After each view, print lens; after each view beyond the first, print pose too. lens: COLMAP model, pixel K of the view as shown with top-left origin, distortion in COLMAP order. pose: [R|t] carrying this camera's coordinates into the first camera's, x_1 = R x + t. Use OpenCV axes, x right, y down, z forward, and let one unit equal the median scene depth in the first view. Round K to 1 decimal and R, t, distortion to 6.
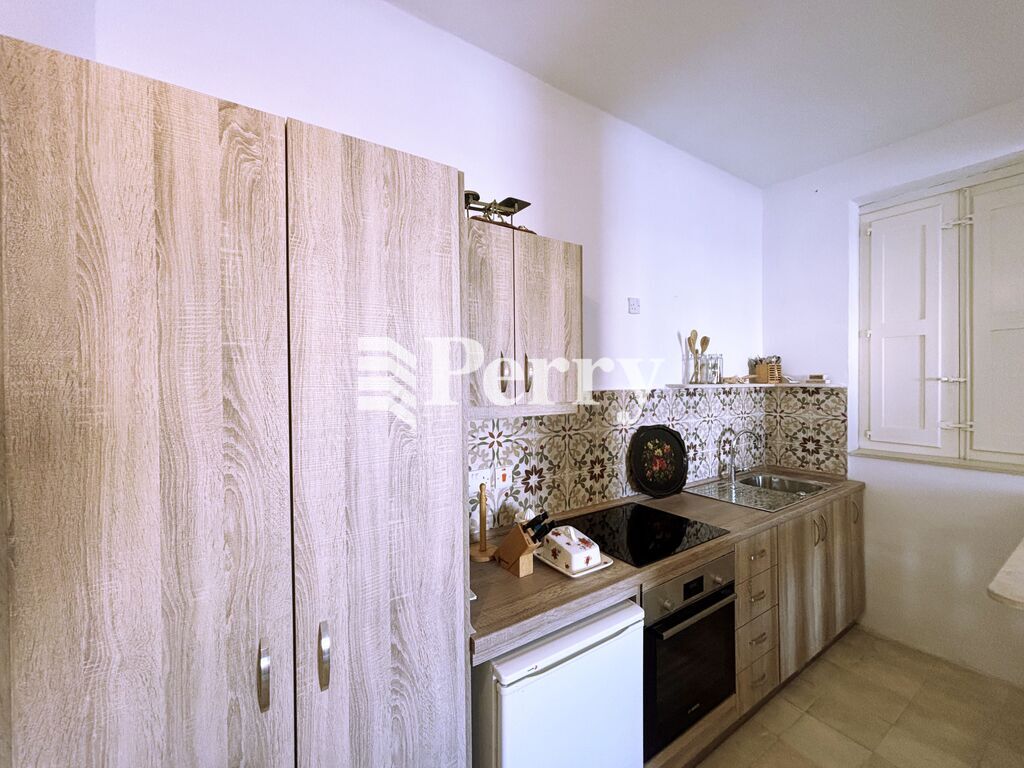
lens RADIAL K [[409.4, 0, 510.4], [0, 409.4, 379.8], [0, 0, 1]] dist [-0.000010, -0.000886]
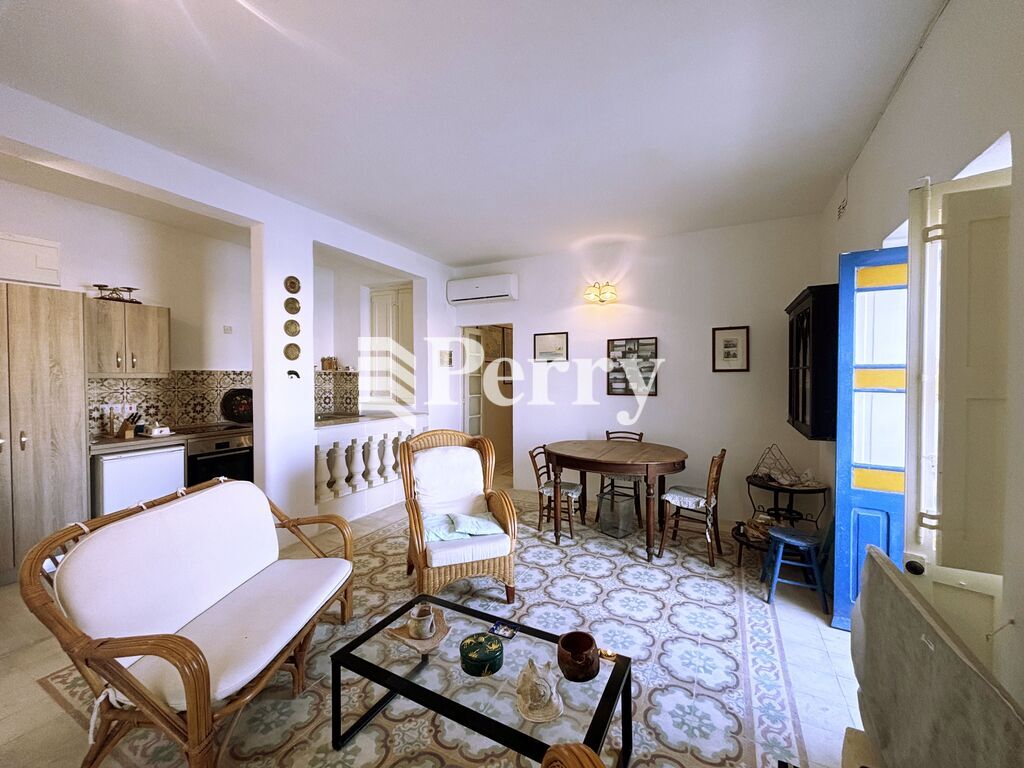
lens RADIAL K [[409.4, 0, 510.3], [0, 409.4, 381.1], [0, 0, 1]] dist [-0.000010, -0.000886]
pose [[0.870158, 0.003898, 0.492757, 0.667113], [-0.010861, 0.999878, 0.011270, 0.046788], [-0.492653, -0.015158, 0.870094, -1.883216]]
